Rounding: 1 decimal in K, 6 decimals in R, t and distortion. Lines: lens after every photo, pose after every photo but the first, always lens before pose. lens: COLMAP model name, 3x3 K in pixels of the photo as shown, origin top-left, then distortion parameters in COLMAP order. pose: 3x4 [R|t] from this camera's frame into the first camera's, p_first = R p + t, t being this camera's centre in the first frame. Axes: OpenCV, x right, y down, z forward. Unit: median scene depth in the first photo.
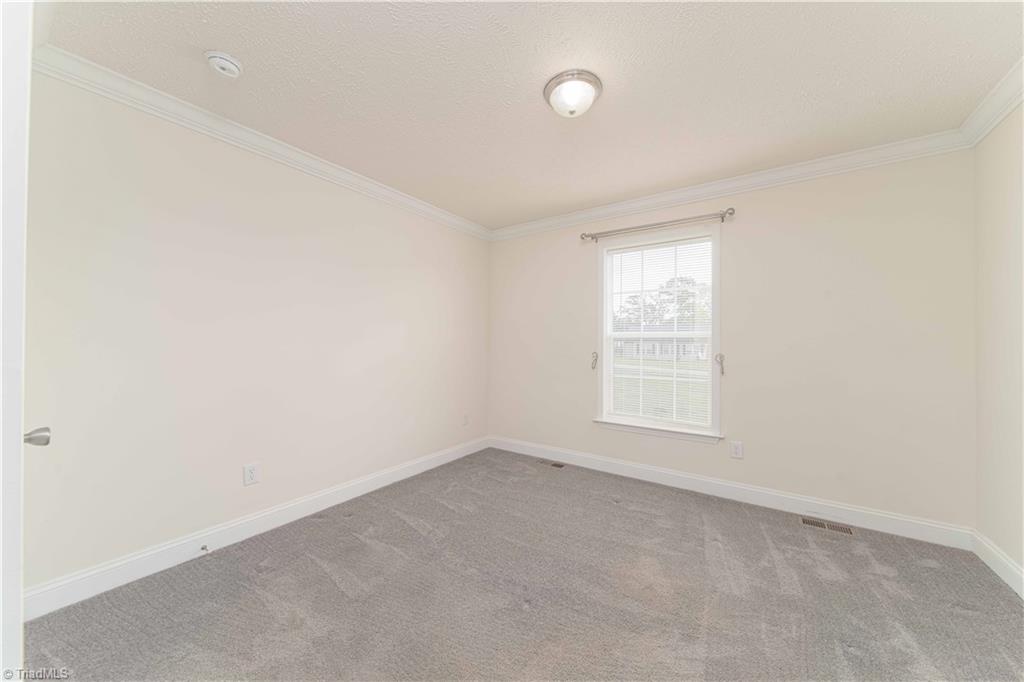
lens RADIAL K [[365.1, 0, 508.6], [0, 365.1, 341.5], [0, 0, 1]] dist [-0.000106, -0.000019]
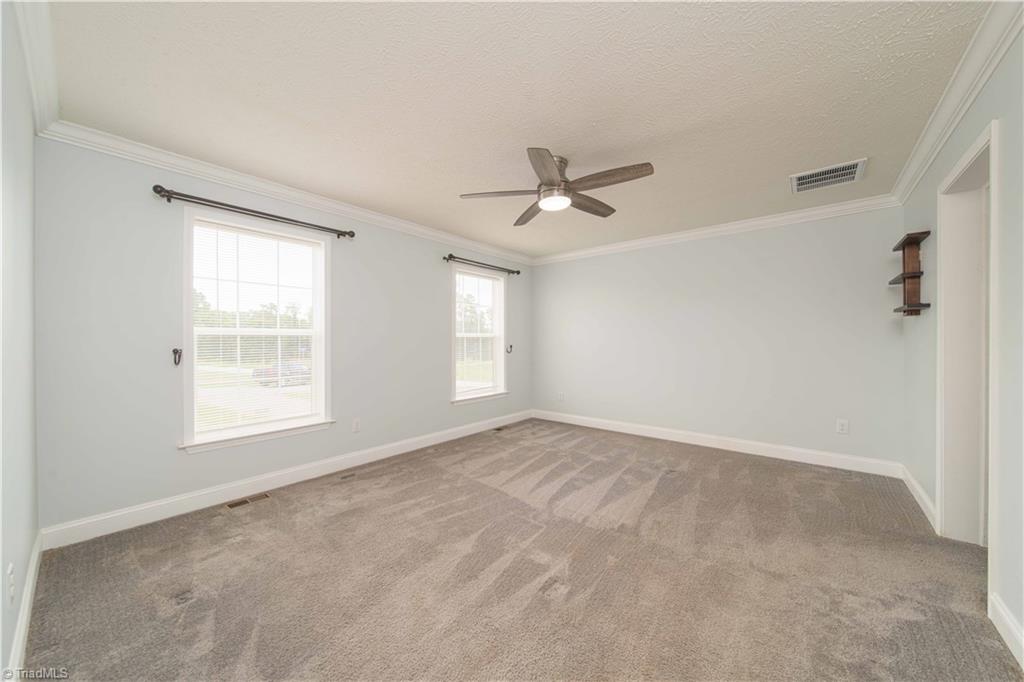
lens RADIAL K [[365.1, 0, 508.6], [0, 365.1, 341.5], [0, 0, 1]] dist [-0.000106, -0.000019]
pose [[0.068623, -0.012424, 0.997565, -0.495138], [-0.004318, 0.999909, 0.012750, -0.008112], [-0.997633, -0.005183, 0.068563, 0.331682]]
